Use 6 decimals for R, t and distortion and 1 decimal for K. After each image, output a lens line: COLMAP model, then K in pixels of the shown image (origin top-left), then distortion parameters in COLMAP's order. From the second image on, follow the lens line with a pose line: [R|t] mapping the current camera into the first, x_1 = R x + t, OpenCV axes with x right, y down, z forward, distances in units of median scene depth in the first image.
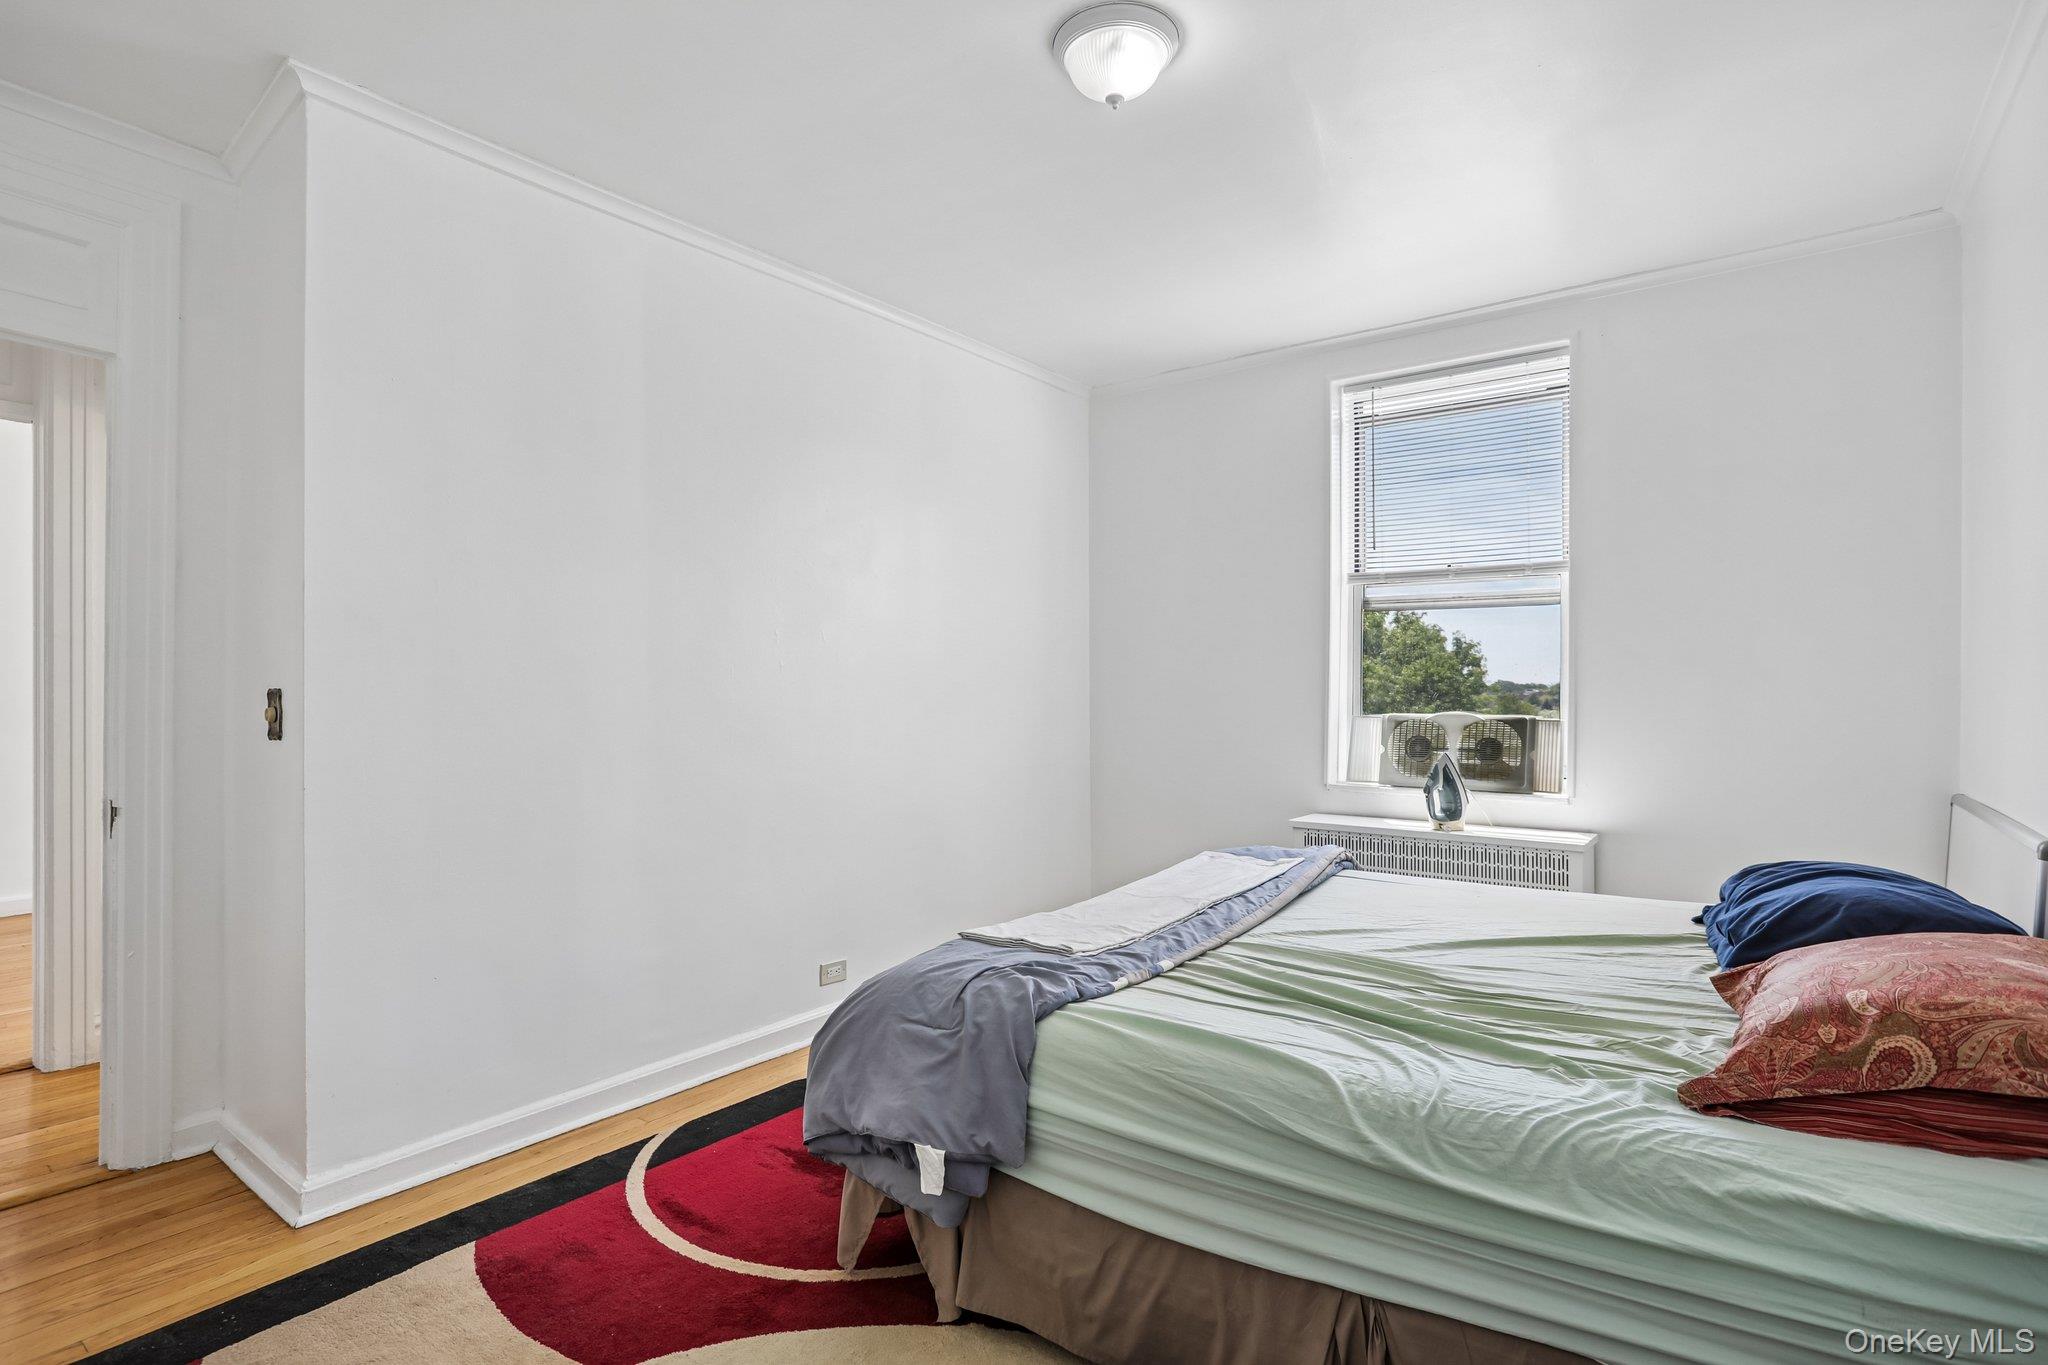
lens RADIAL K [[999.4, 0, 1015.1], [0, 999.4, 703.0], [0, 0, 1]] dist [-0.062197, 0.035795]
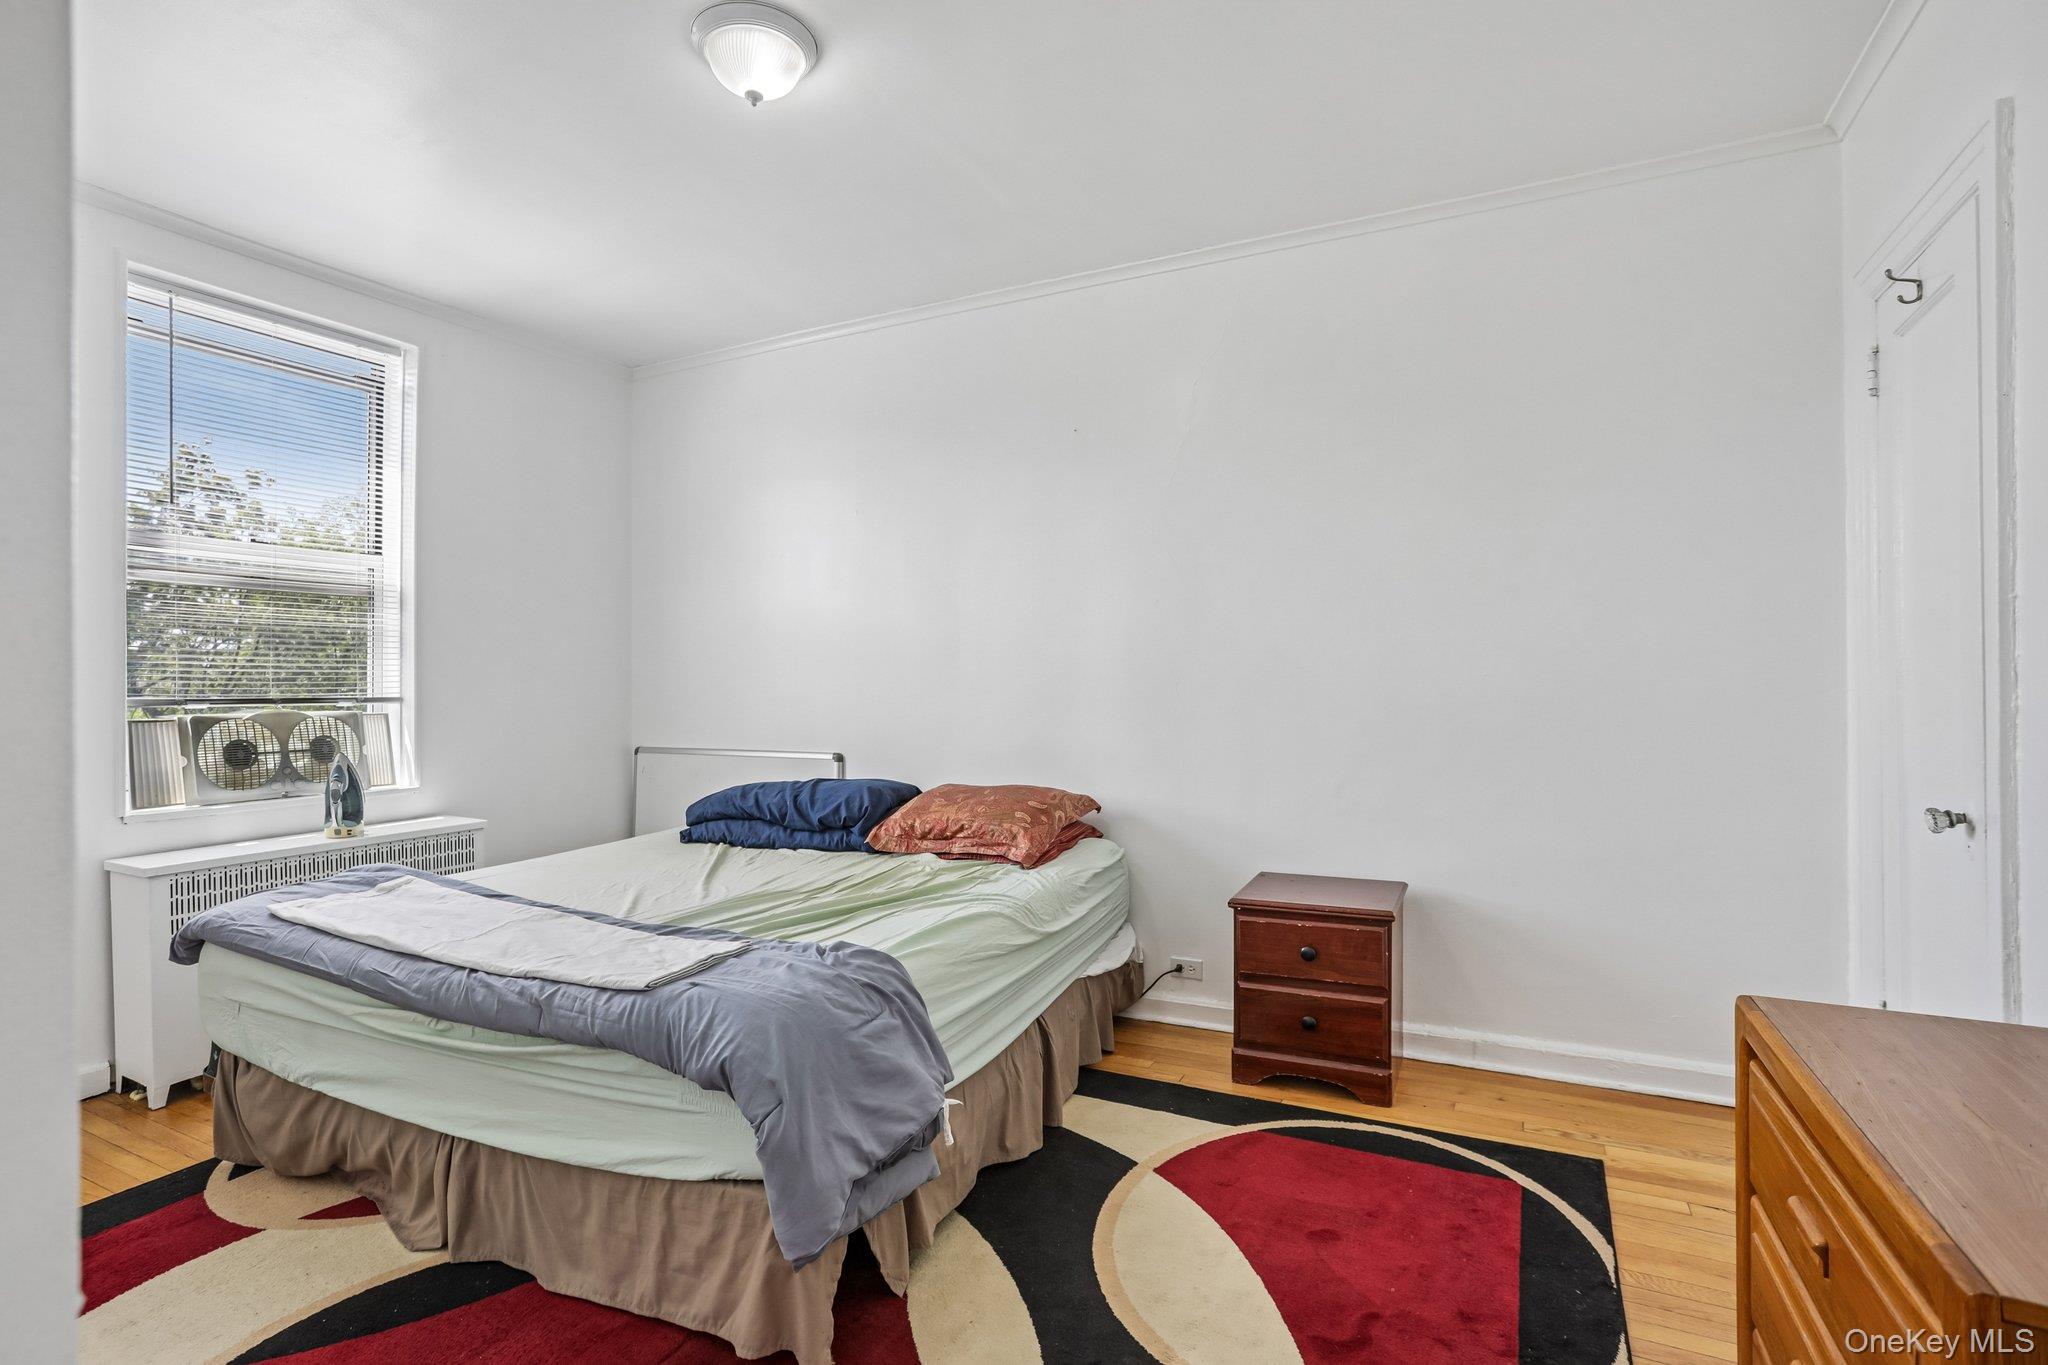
lens RADIAL K [[999.4, 0, 1015.1], [0, 999.4, 703.0], [0, 0, 1]] dist [-0.062197, 0.035795]
pose [[-0.167135, -0.023896, 0.985644, -0.961897], [0.028097, 0.999185, 0.028989, -0.007658], [-0.985534, 0.032538, -0.166328, 0.918051]]
